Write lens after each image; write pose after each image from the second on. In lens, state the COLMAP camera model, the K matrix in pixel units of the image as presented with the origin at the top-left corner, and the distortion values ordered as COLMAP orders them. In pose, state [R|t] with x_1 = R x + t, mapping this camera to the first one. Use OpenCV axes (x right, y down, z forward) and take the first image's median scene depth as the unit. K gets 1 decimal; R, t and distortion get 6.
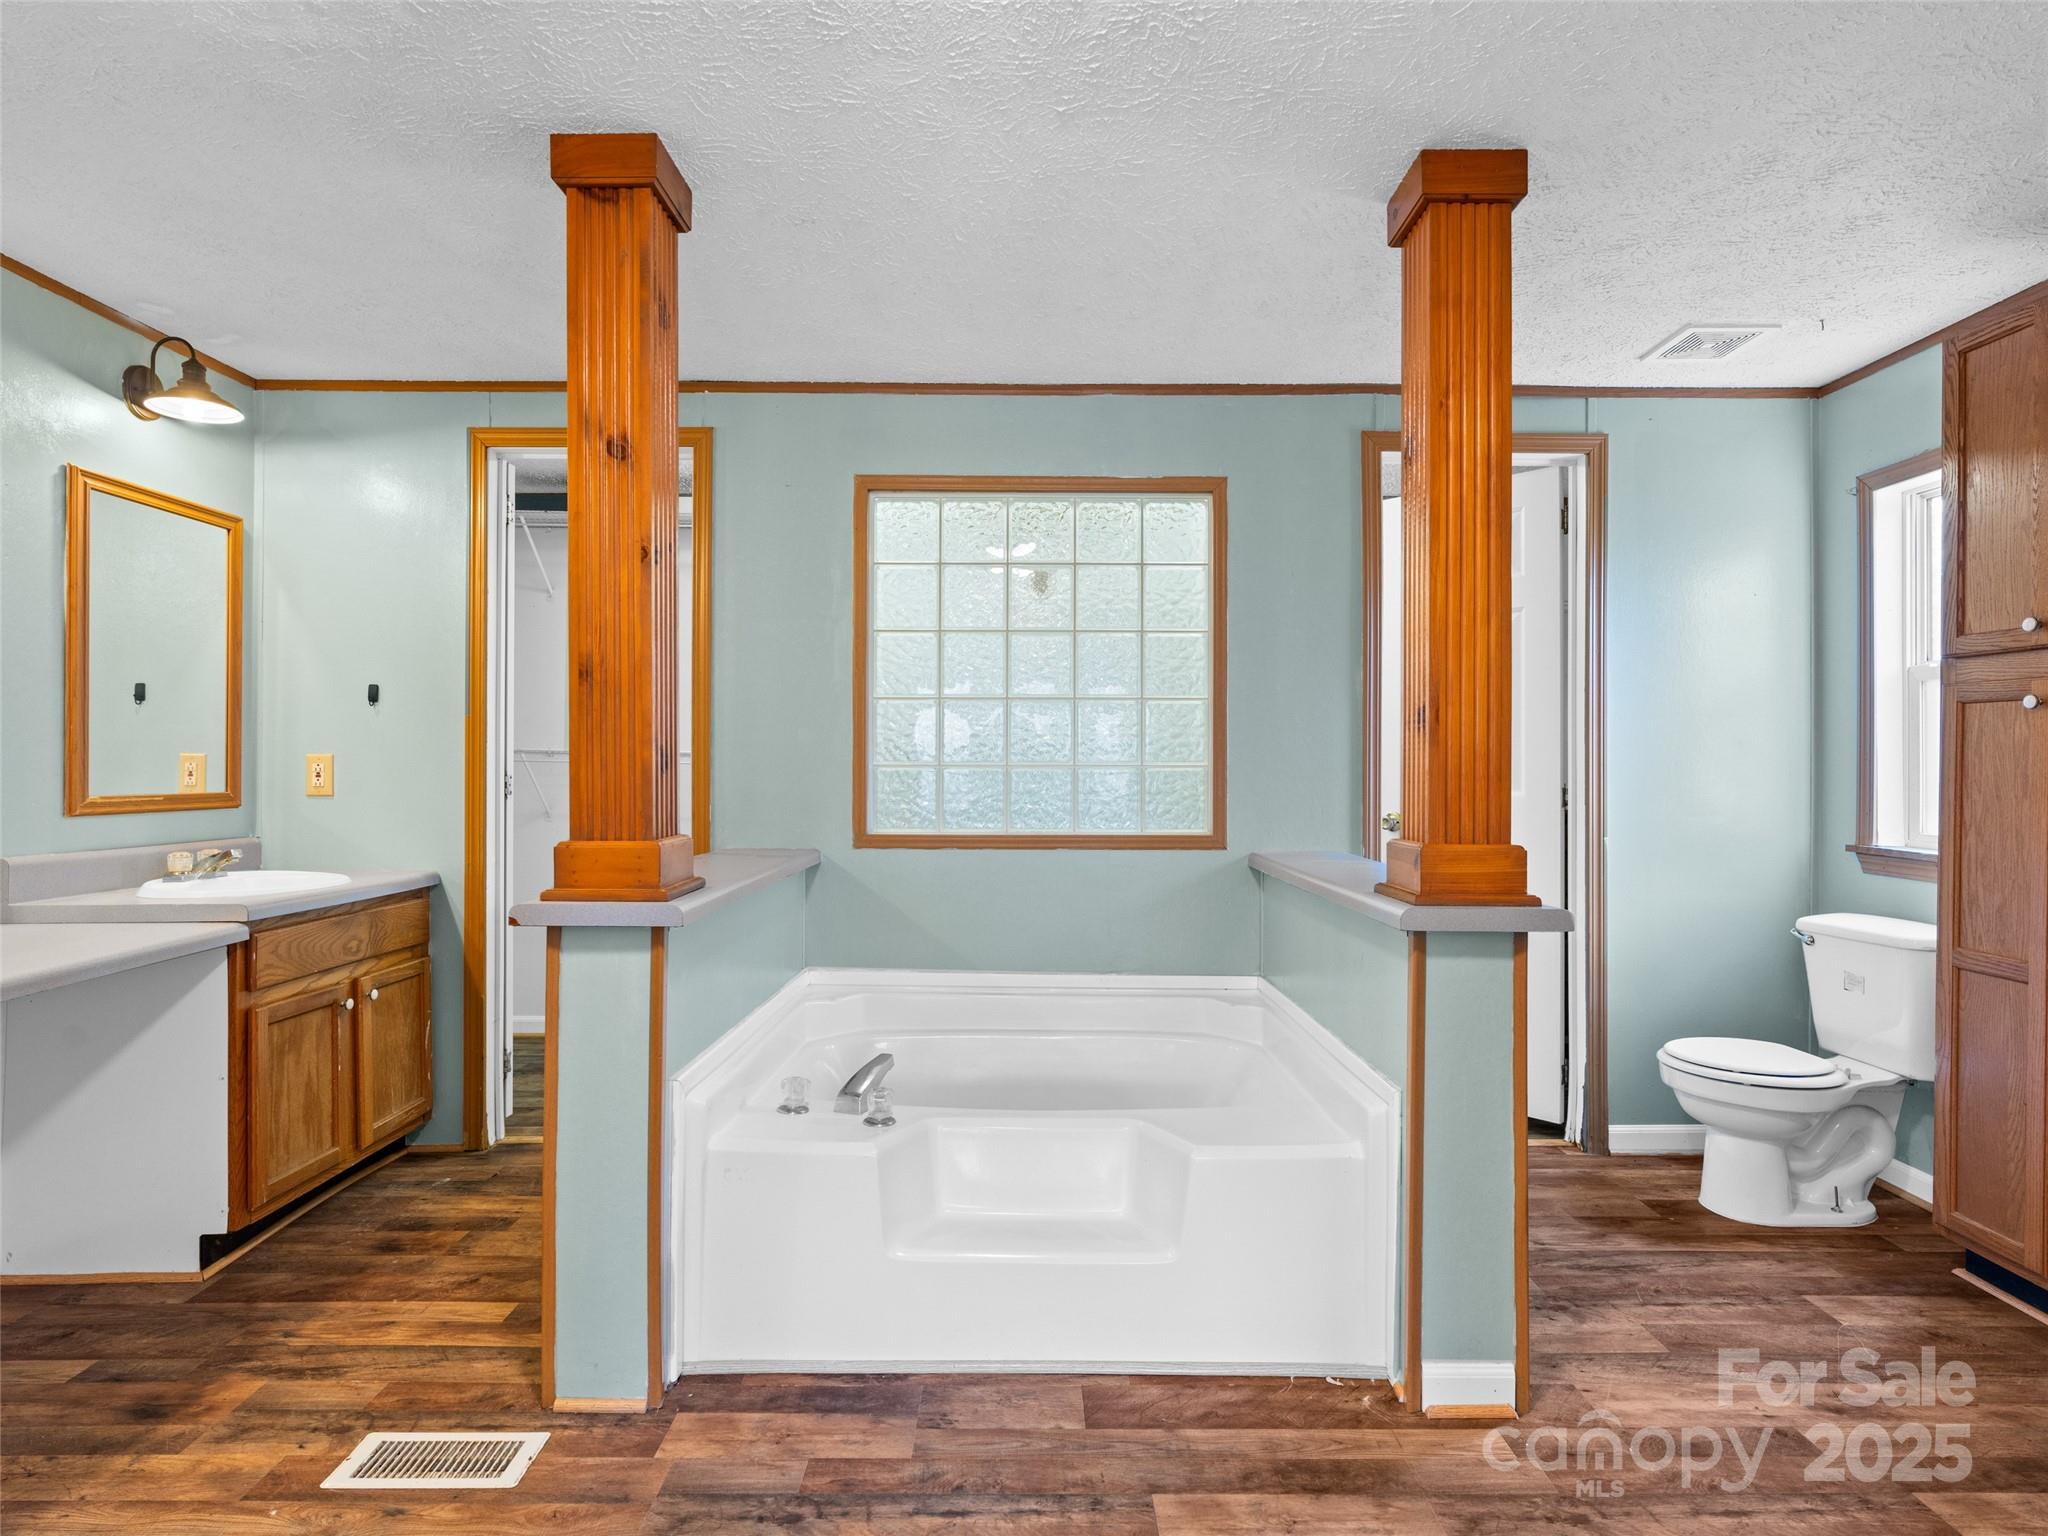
lens RADIAL K [[1001.2, 0, 988.1], [0, 1001.2, 720.5], [0, 0, 1]] dist [-0.013185, 0.006109]
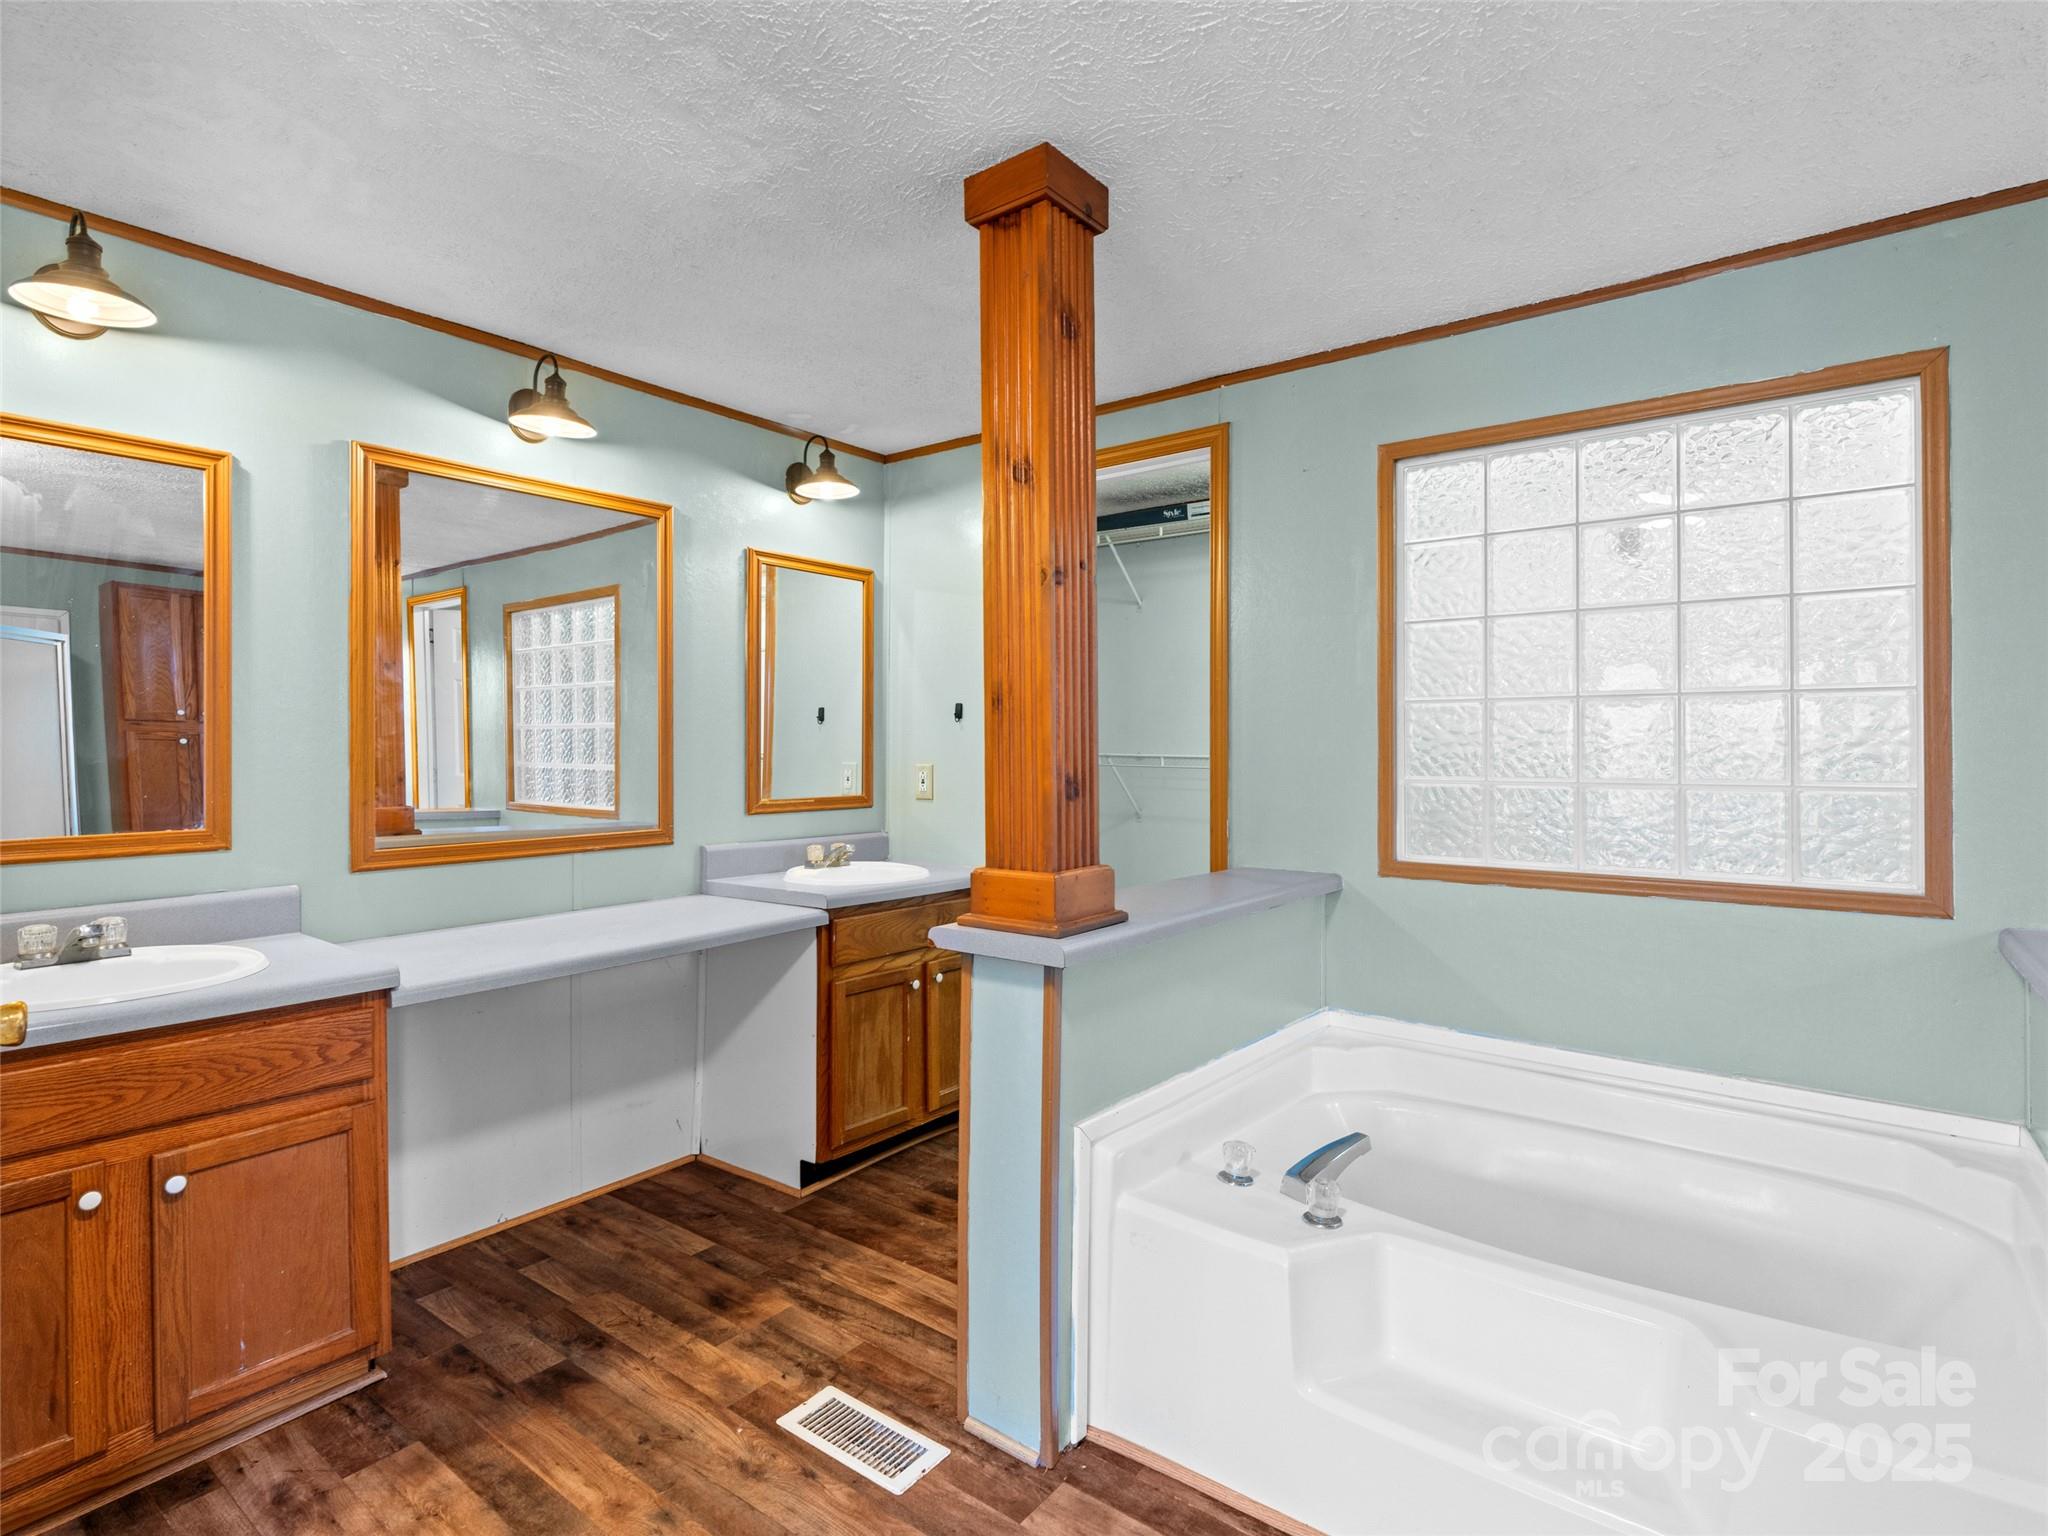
lens RADIAL K [[1001.2, 0, 988.1], [0, 1001.2, 720.5], [0, 0, 1]] dist [-0.013185, 0.006109]
pose [[0.809398, -0.023948, -0.586771, 0.145429], [0.028065, 0.999604, -0.002084, -0.021350], [0.586589, -0.014781, 0.809750, 0.142840]]
